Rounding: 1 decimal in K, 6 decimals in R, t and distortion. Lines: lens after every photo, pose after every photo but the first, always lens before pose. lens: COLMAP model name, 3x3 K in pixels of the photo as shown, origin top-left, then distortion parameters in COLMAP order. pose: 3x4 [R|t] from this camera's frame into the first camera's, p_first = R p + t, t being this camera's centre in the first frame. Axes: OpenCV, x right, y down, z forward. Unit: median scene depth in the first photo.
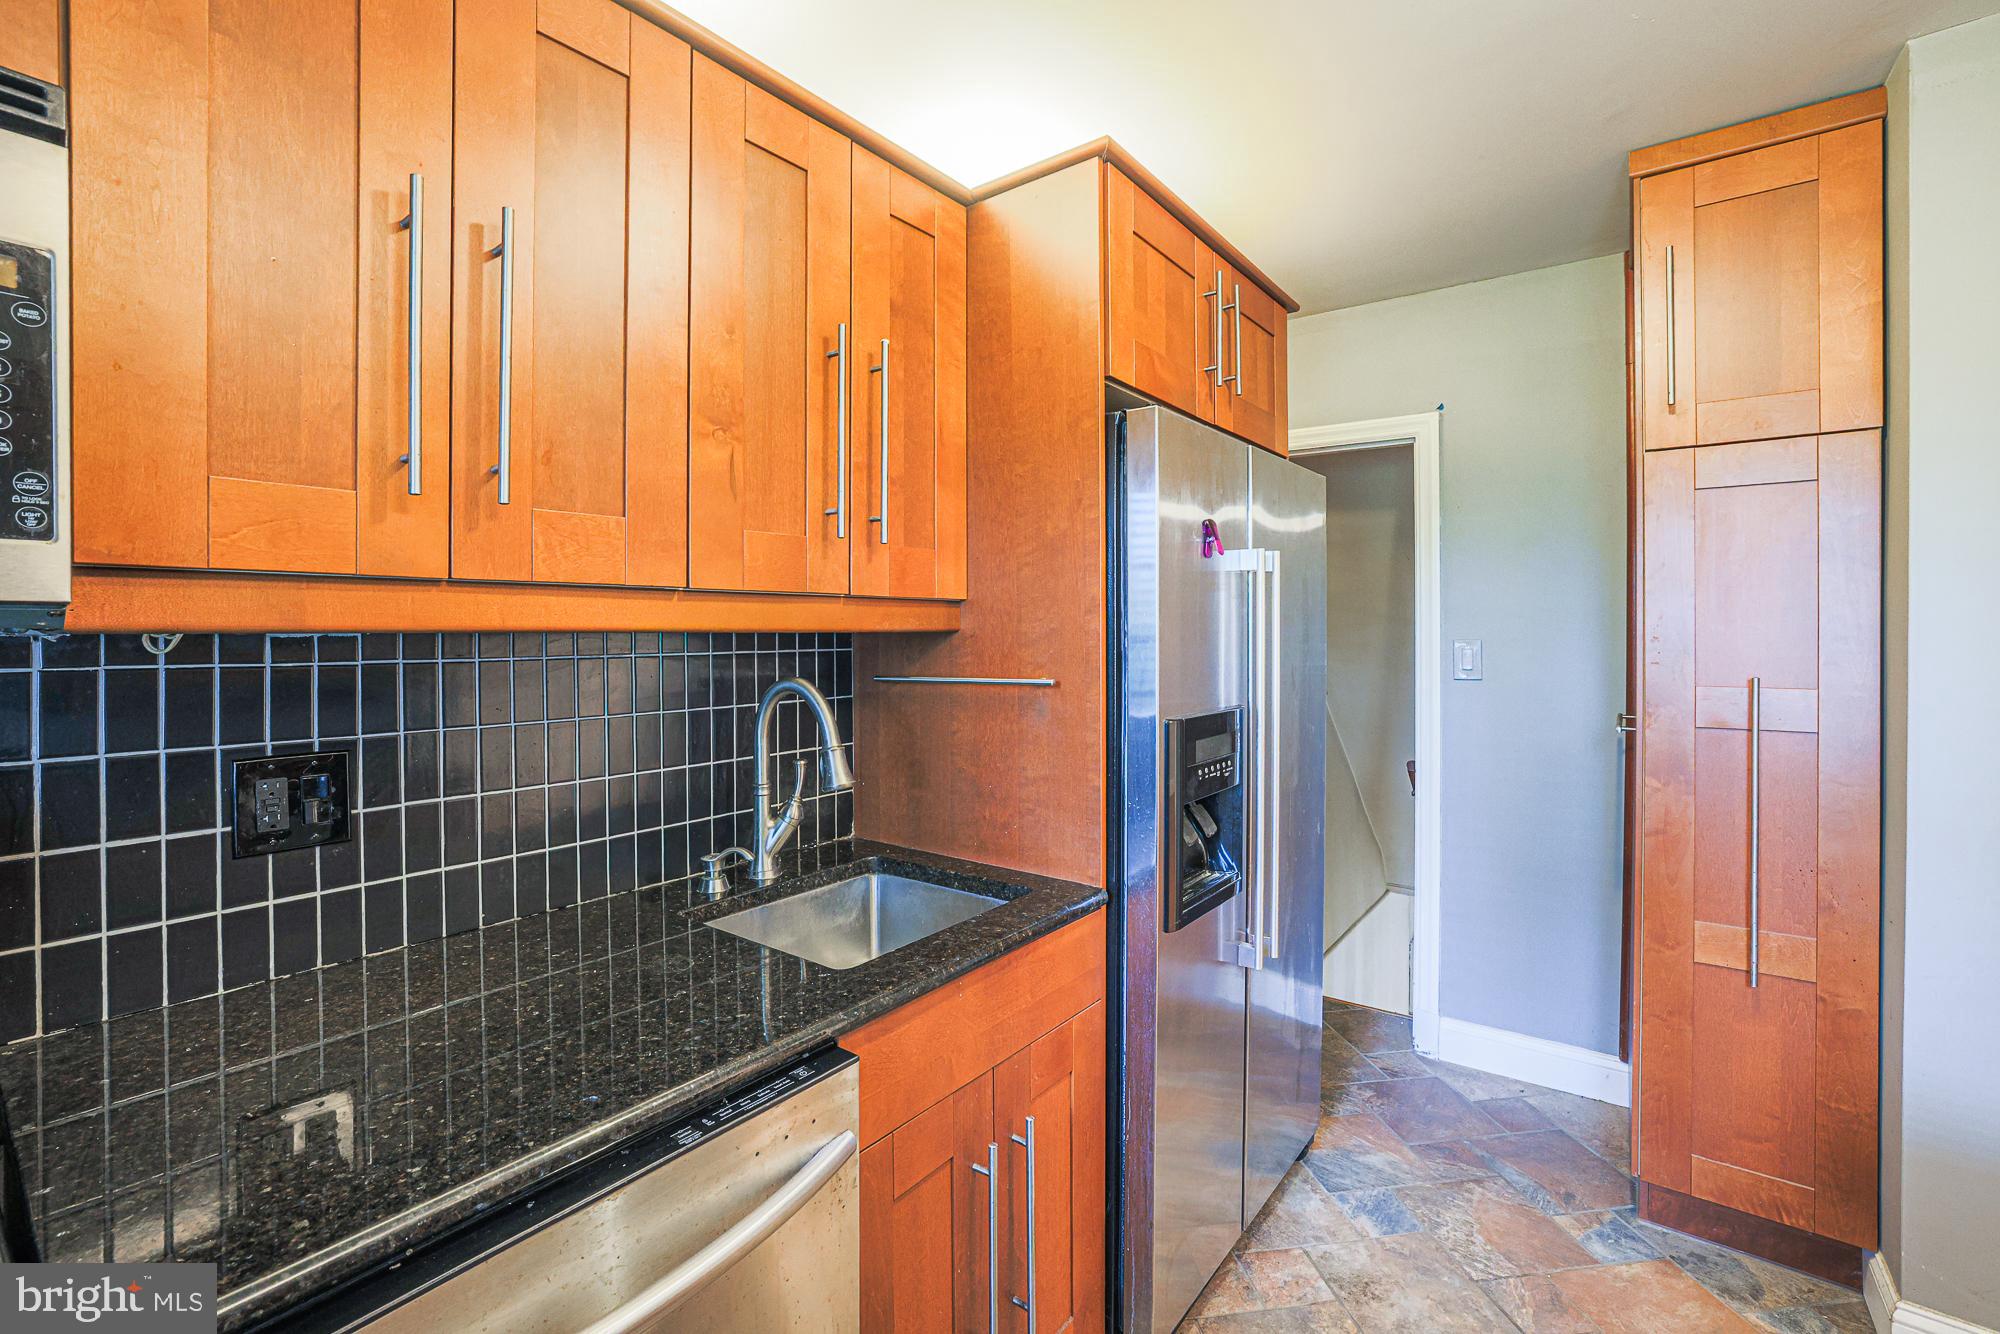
lens RADIAL K [[879.2, 0, 1001.1], [0, 879.2, 626.6], [0, 0, 1]] dist [-0.042652, 0.018128]
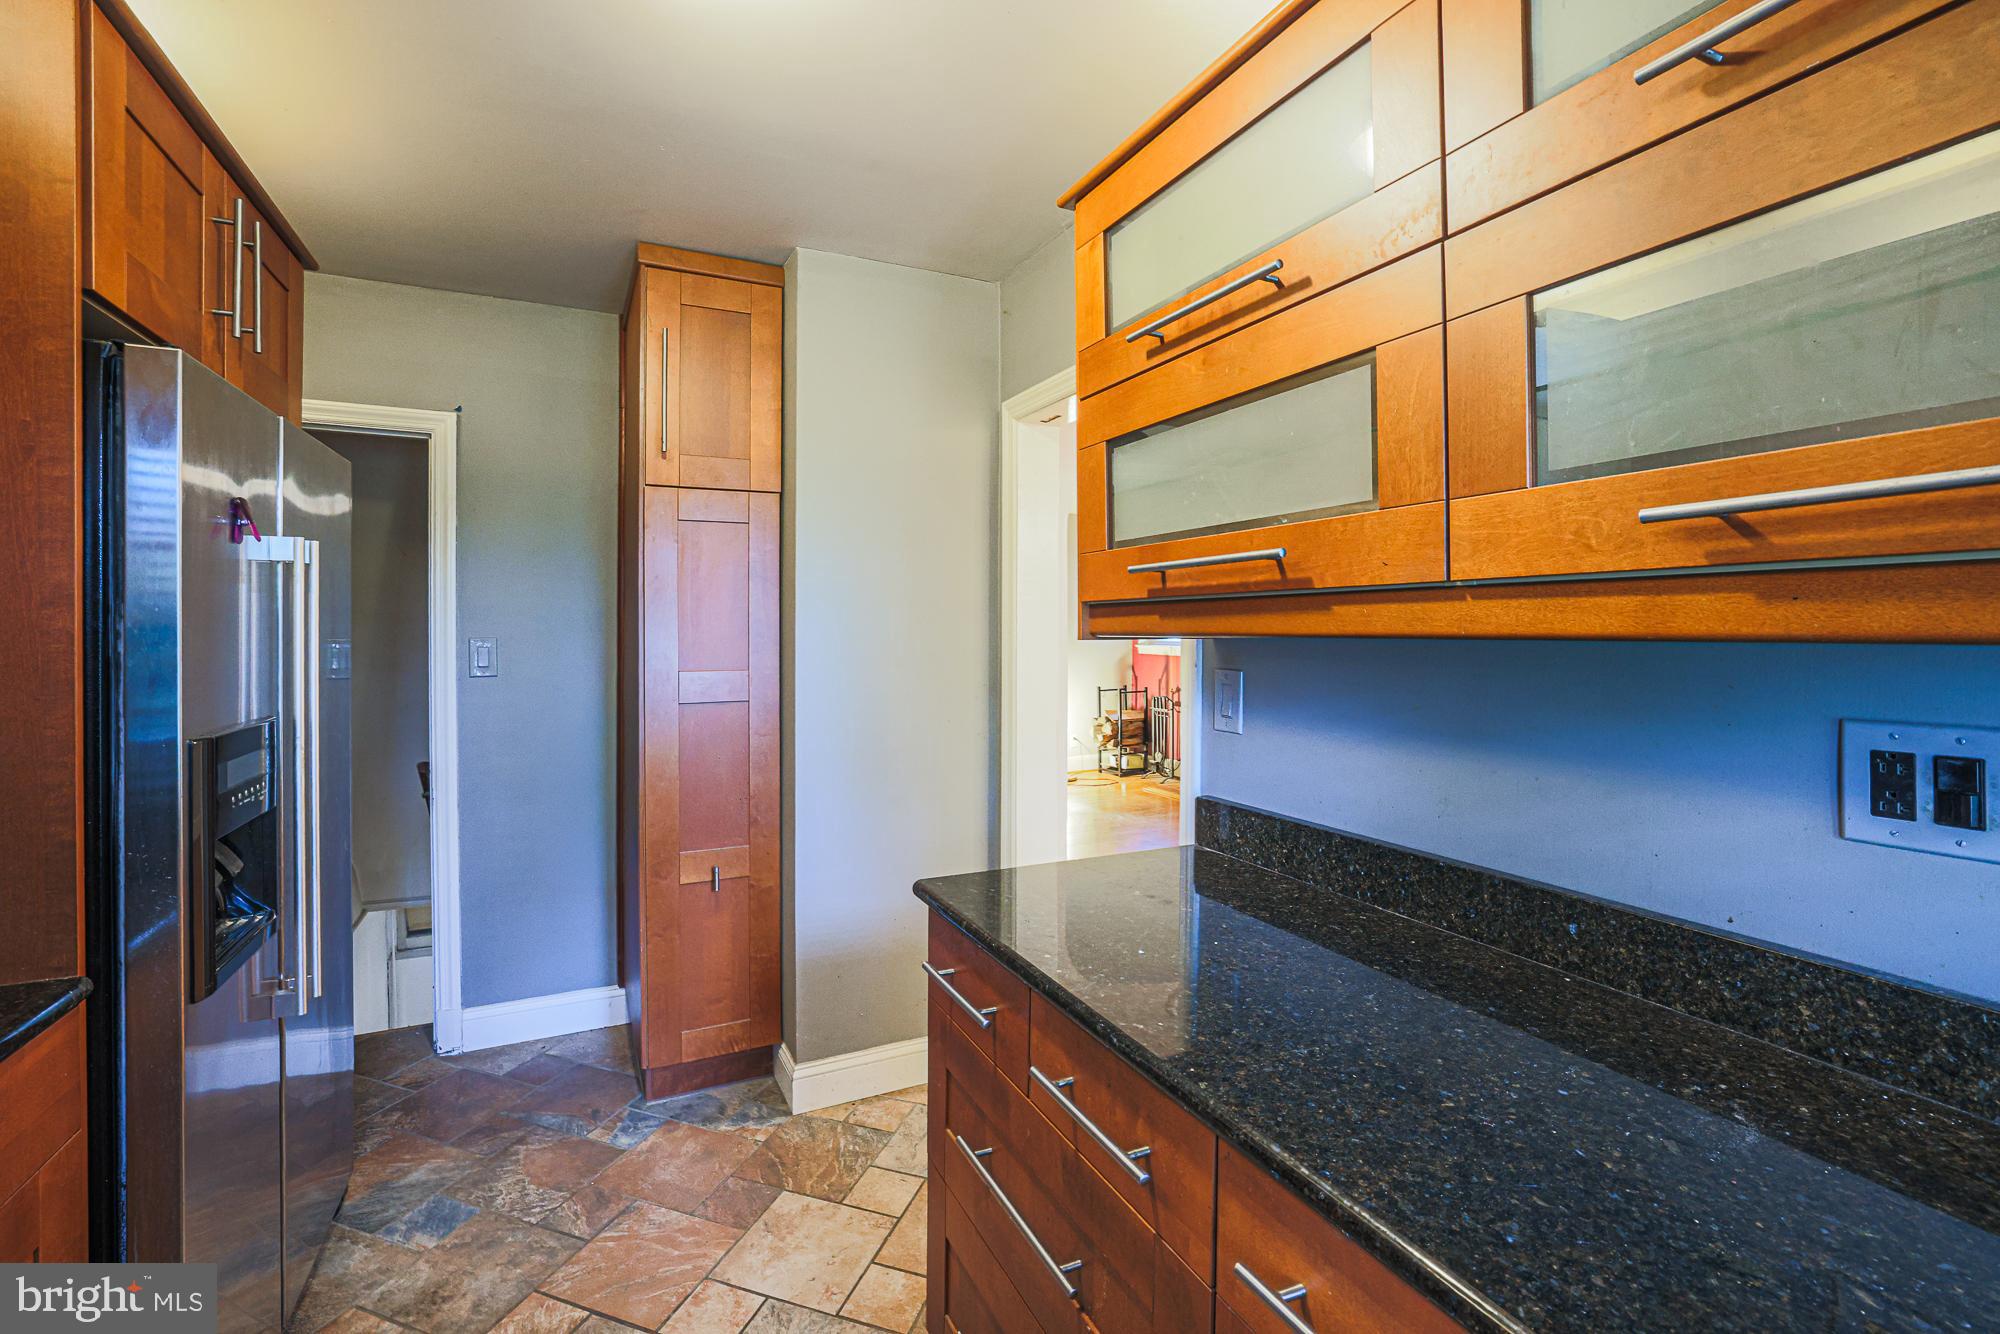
lens RADIAL K [[873.2, 0, 966.6], [0, 873.2, 622.6], [0, 0, 1]] dist [-0.000761, -0.000014]
pose [[0.476360, 0.004564, 0.879239, -0.155899], [-0.002429, 0.999990, -0.003875, -0.000632], [-0.879247, -0.000290, 0.476366, -0.010497]]
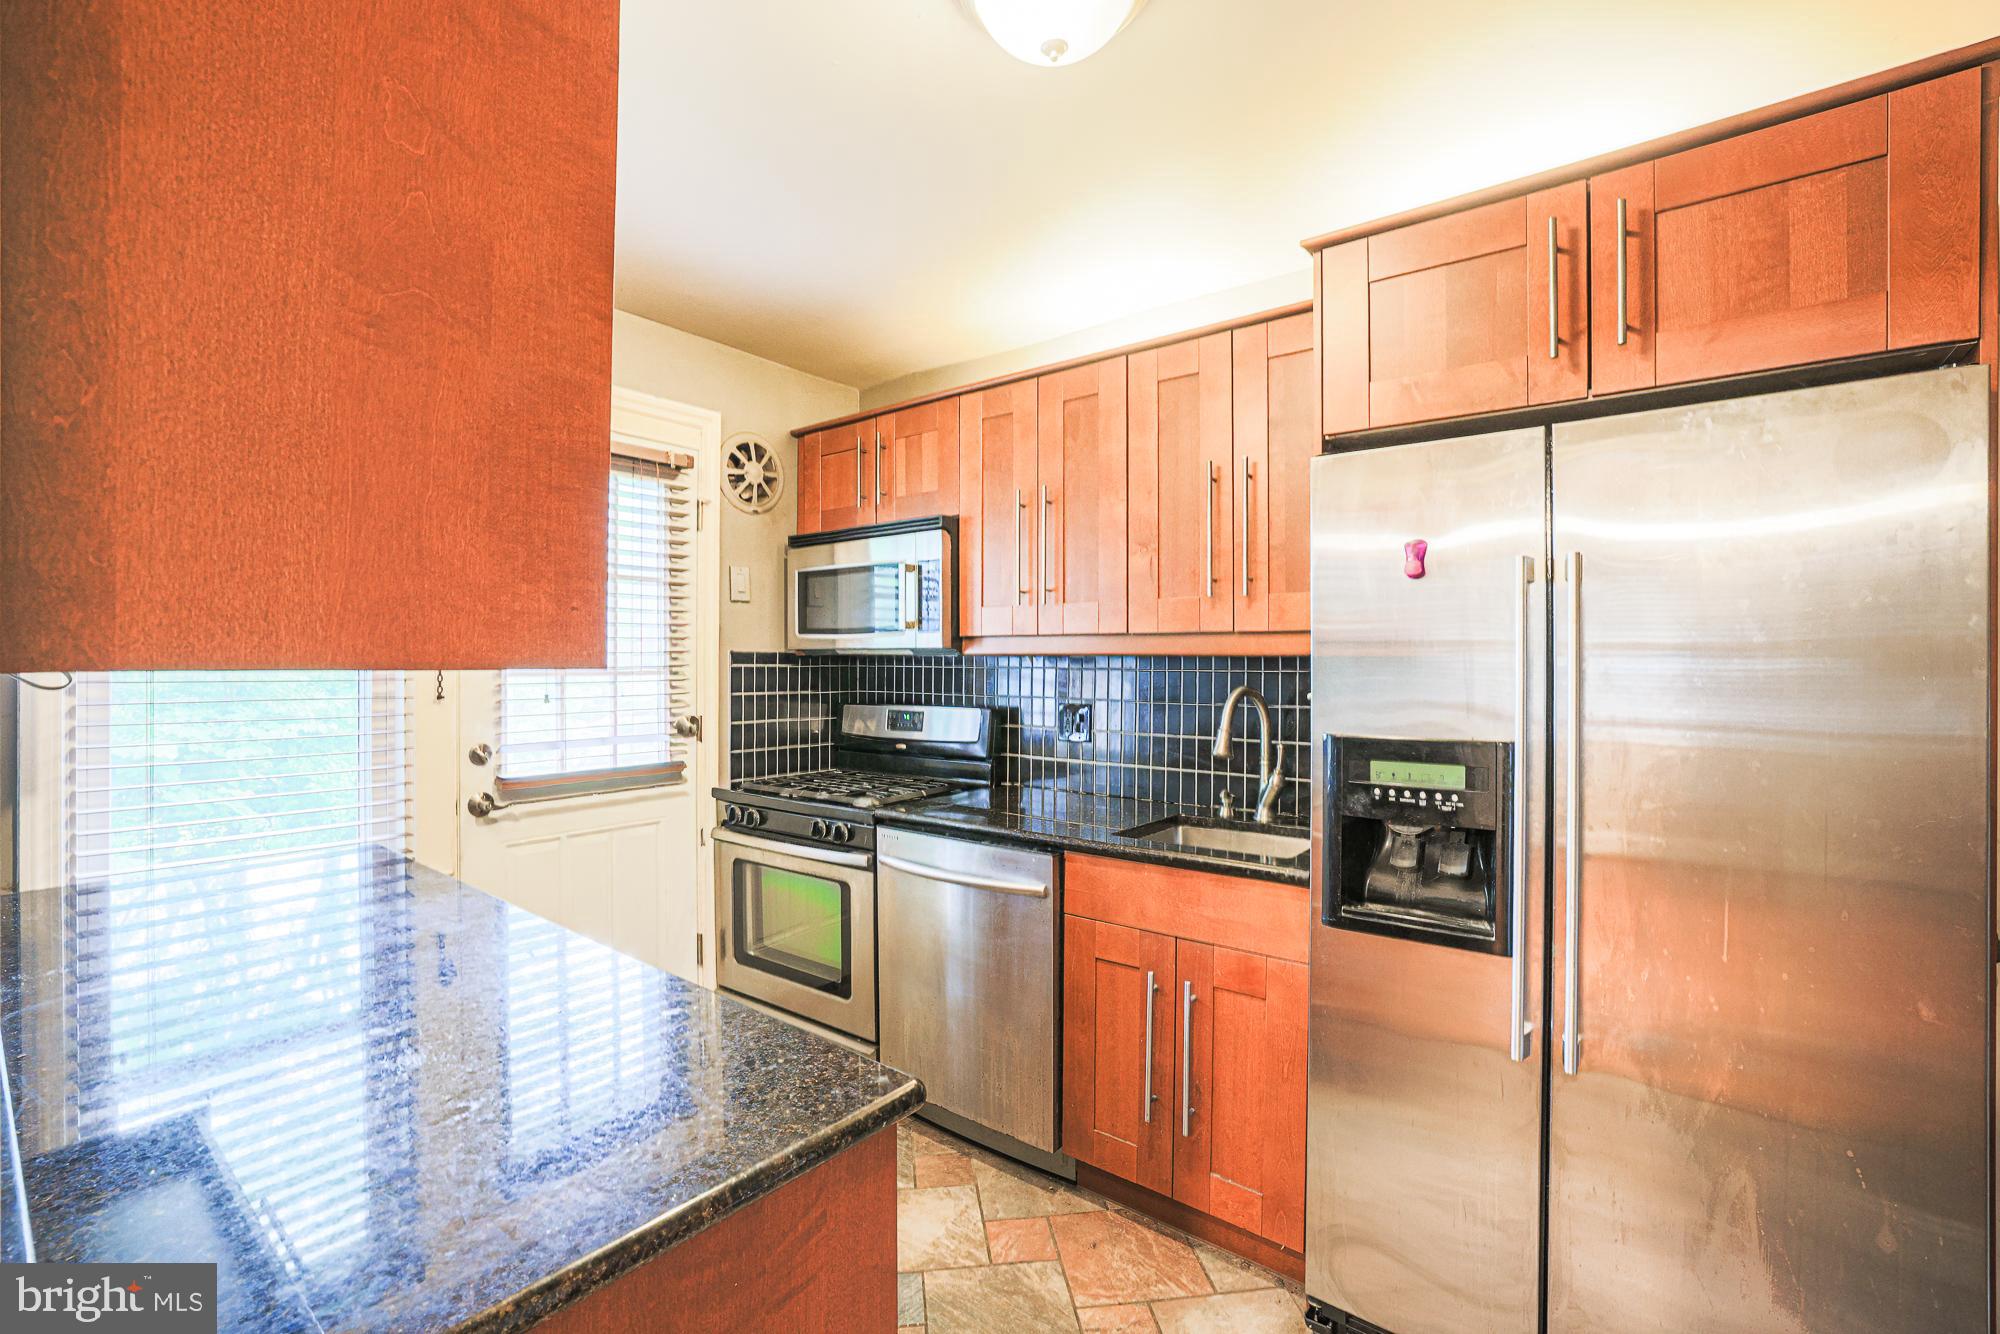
lens RADIAL K [[882.6, 0, 985.9], [0, 882.6, 664.7], [0, 0, 1]] dist [-0.046990, 0.018397]
pose [[-0.021476, 0.008503, -0.999733, 1.018076], [-0.002225, 0.999961, 0.008553, 0.007341], [0.999767, 0.002408, -0.021456, 0.456761]]
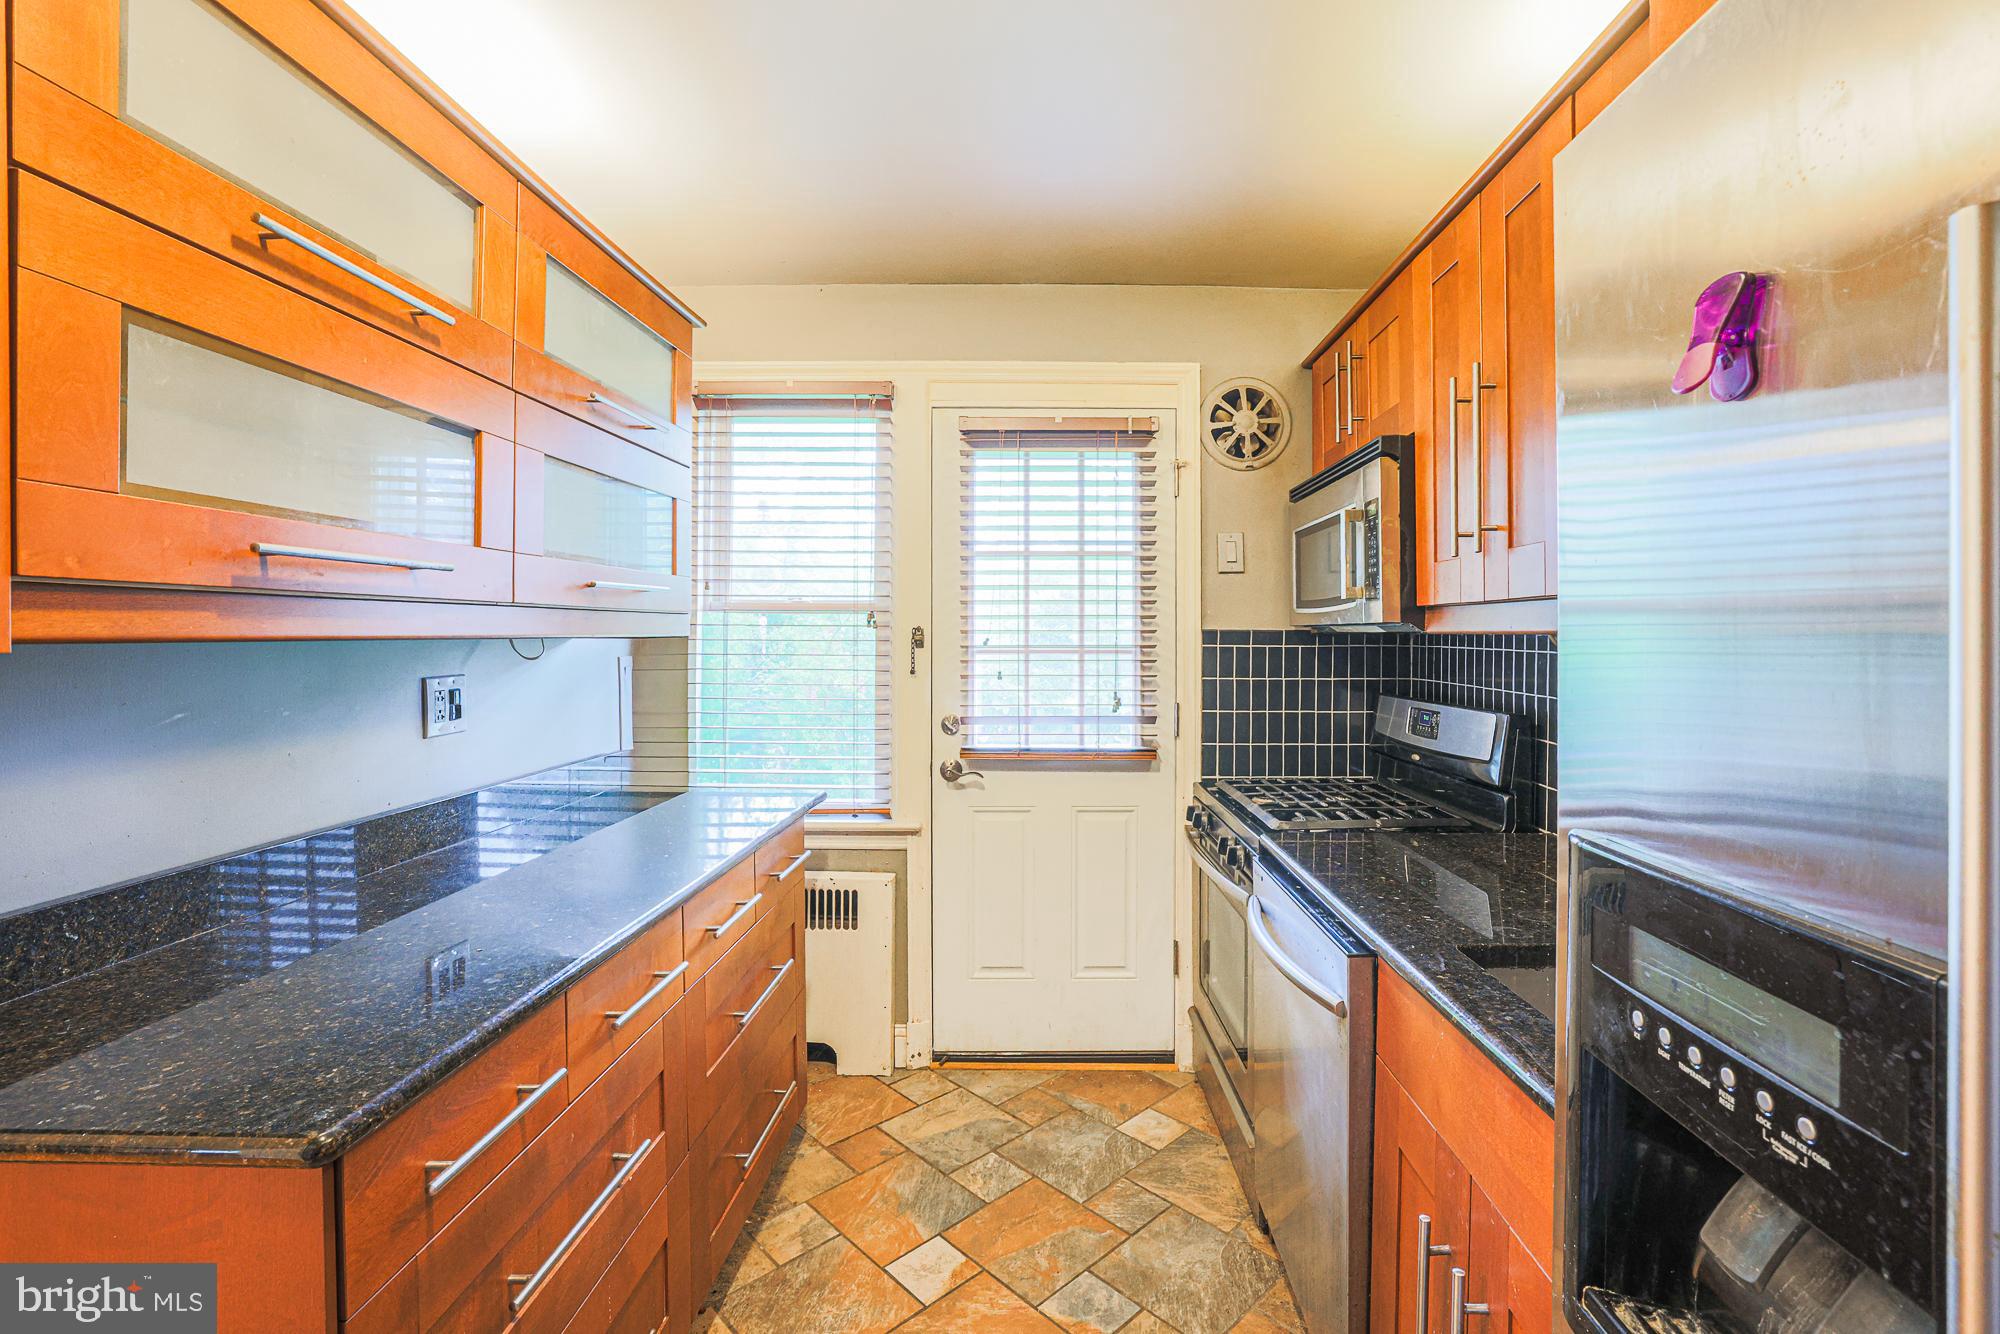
lens RADIAL K [[893.0, 0, 1021.8], [0, 893.0, 632.3], [0, 0, 1]] dist [-0.061533, 0.024540]
pose [[-0.807574, 0.000154, -0.589766, 0.515265], [0.000726, 0.999999, -0.000733, 0.002998], [0.589766, -0.001020, -0.807574, 0.931078]]
